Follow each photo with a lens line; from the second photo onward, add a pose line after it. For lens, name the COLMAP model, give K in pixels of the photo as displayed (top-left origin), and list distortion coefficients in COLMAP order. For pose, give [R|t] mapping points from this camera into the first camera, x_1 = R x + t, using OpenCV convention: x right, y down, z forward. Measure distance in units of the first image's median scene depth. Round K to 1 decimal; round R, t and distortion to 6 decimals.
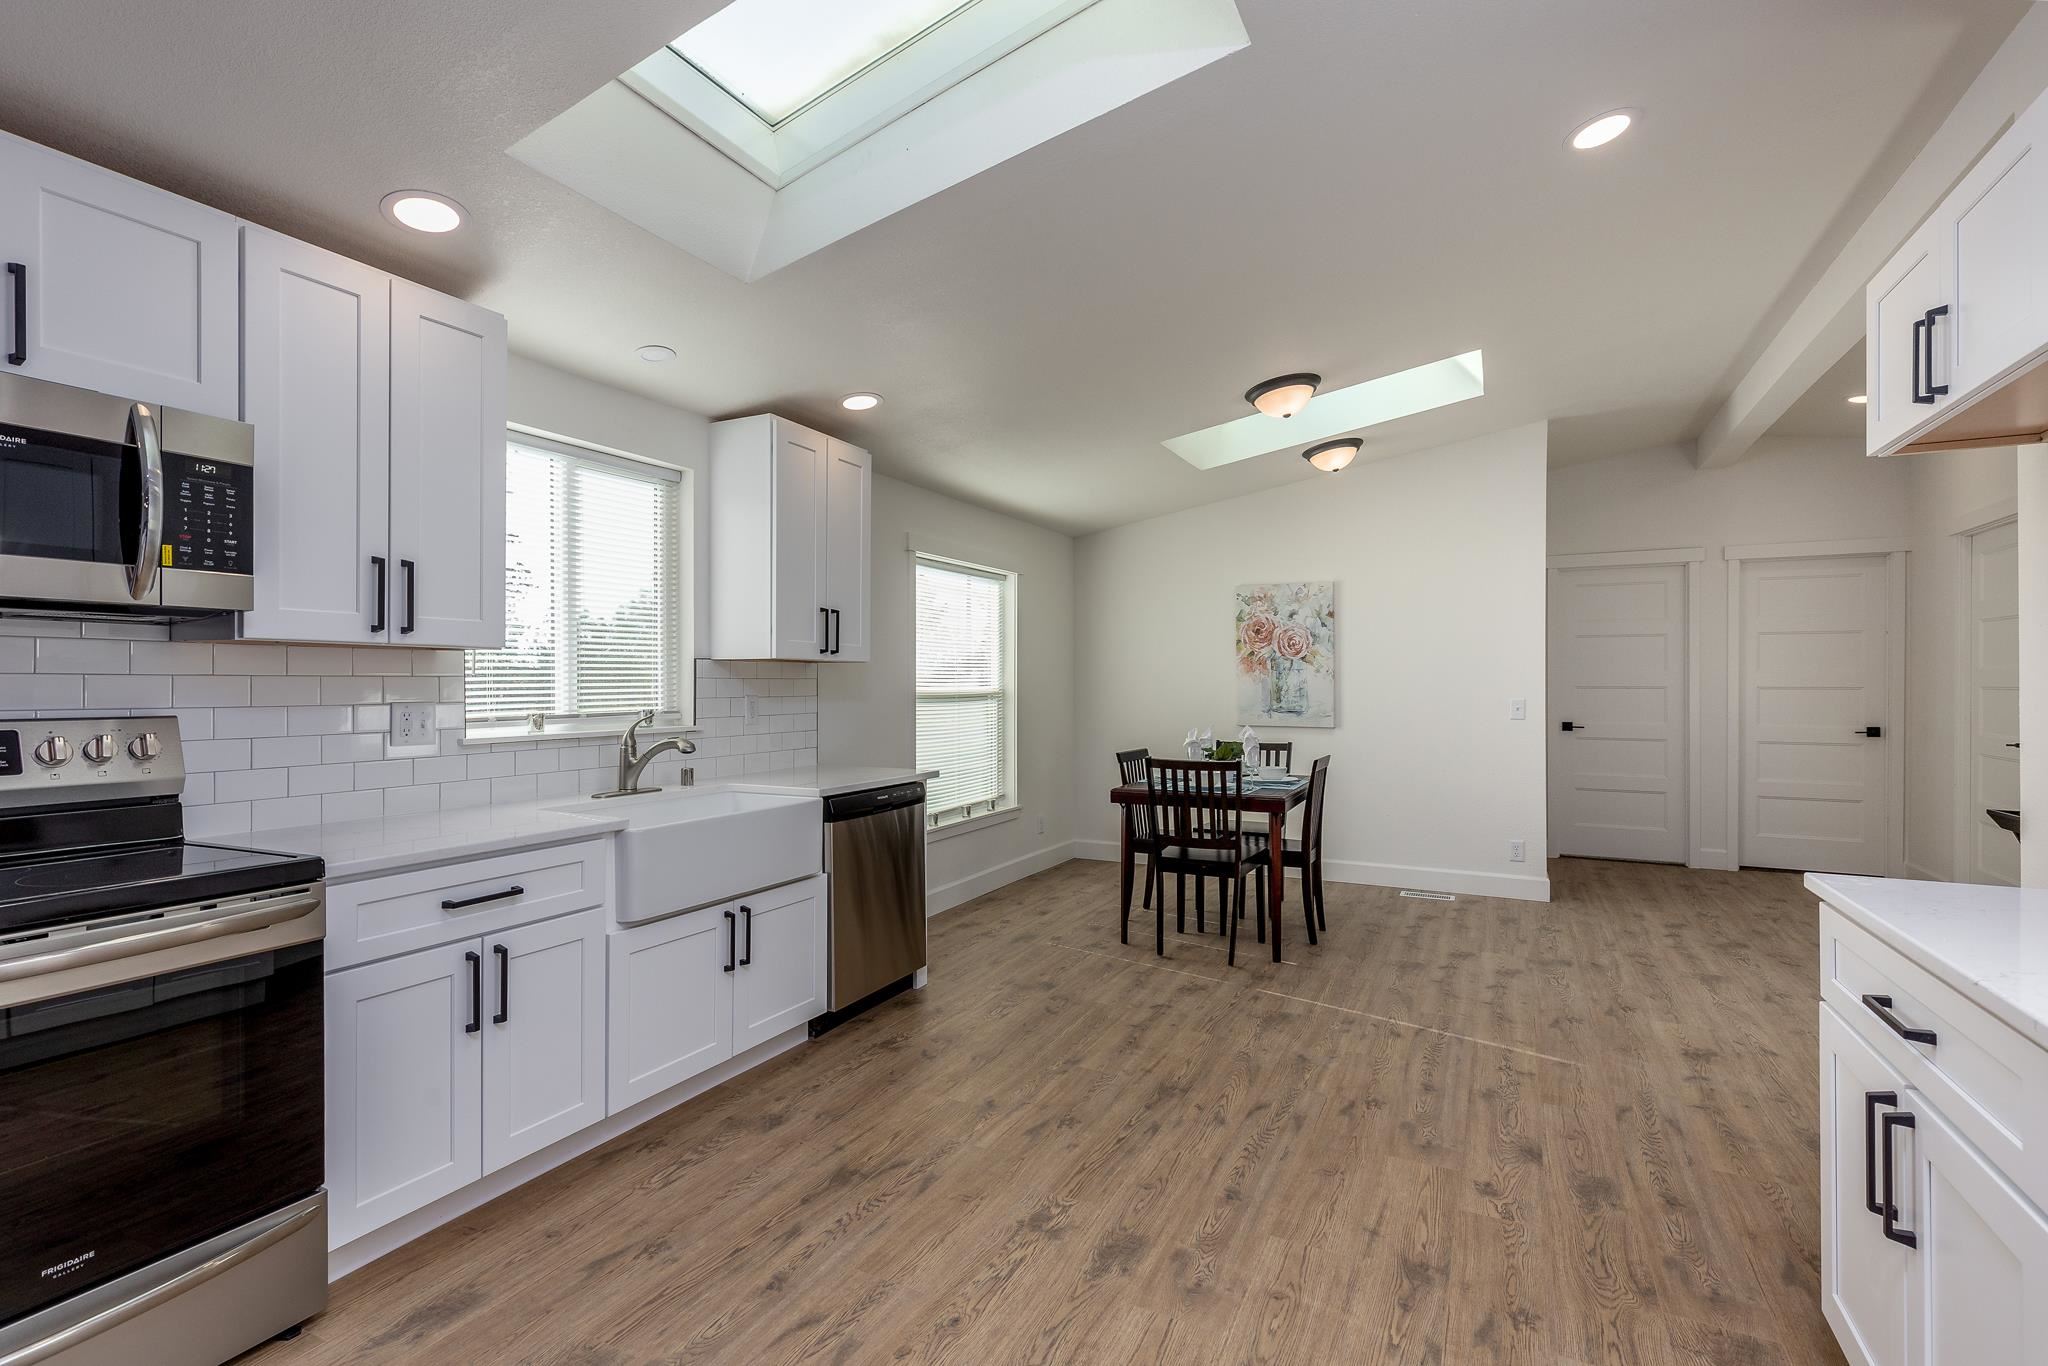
lens RADIAL K [[917.7, 0, 1020.8], [0, 917.7, 689.2], [0, 0, 1]] dist [0.000284, 0.000180]
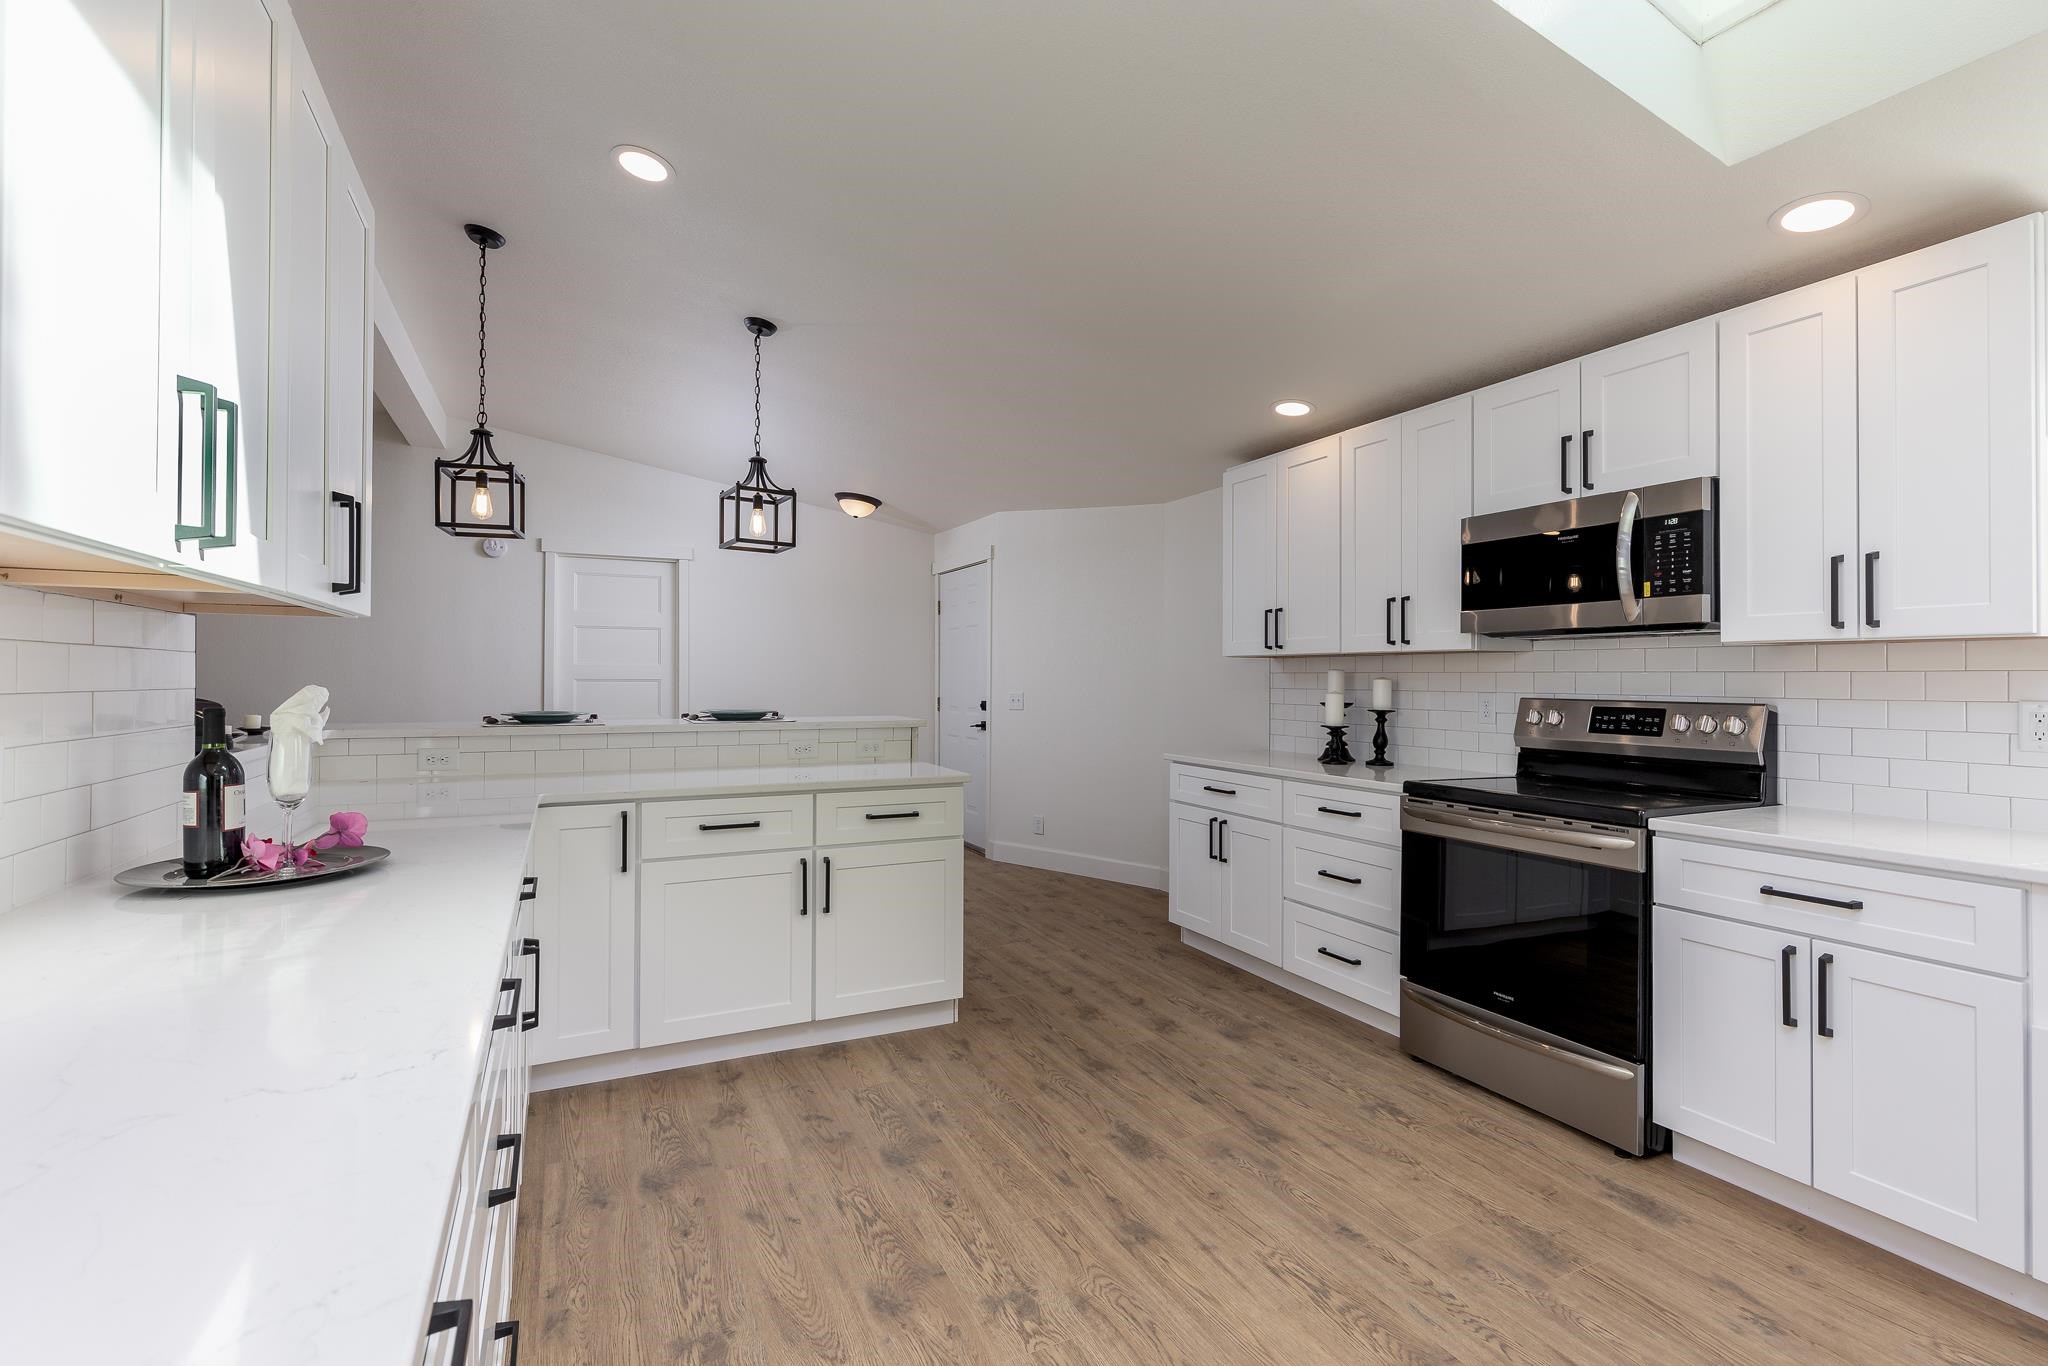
lens RADIAL K [[934.8, 0, 1017.1], [0, 934.8, 674.3], [0, 0, 1]] dist [0.003148, 0.000193]
pose [[-0.593788, -0.010002, -0.804559, 0.804492], [-0.012226, 0.999919, -0.003408, 0.004955], [0.804529, 0.007813, -0.593862, 1.026335]]
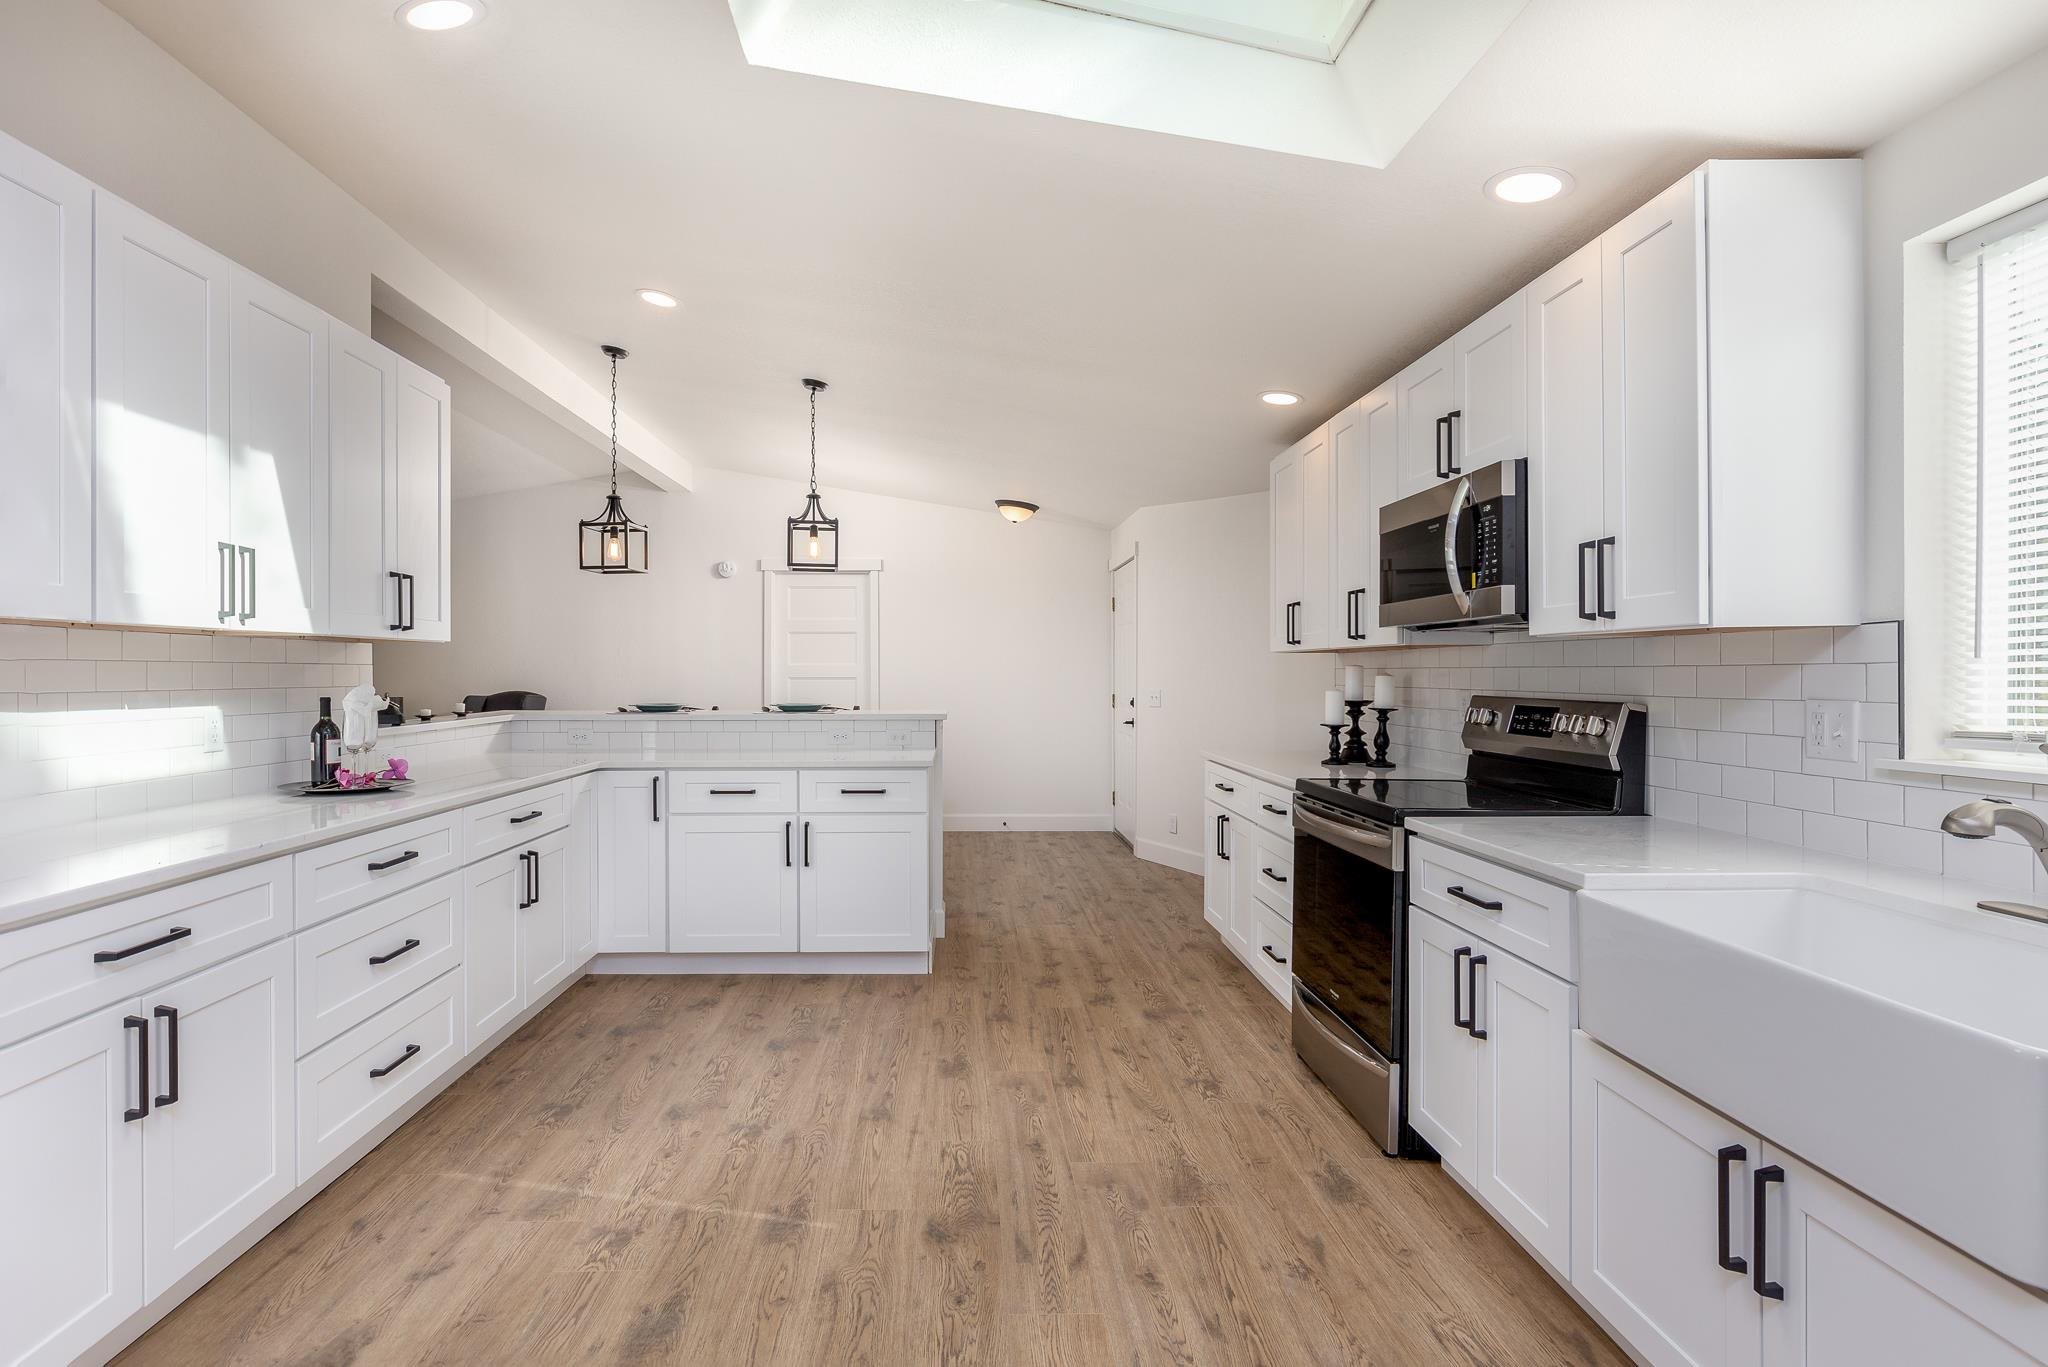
lens RADIAL K [[1030.9, 0, 973.8], [0, 1030.9, 679.6], [0, 0, 1]] dist [-0.003376, -0.000403]
pose [[-0.881047, 0.000425, -0.473028, 0.431134], [-0.005024, 0.999935, 0.010256, -0.009606], [0.473002, 0.011412, -0.880988, 1.905413]]
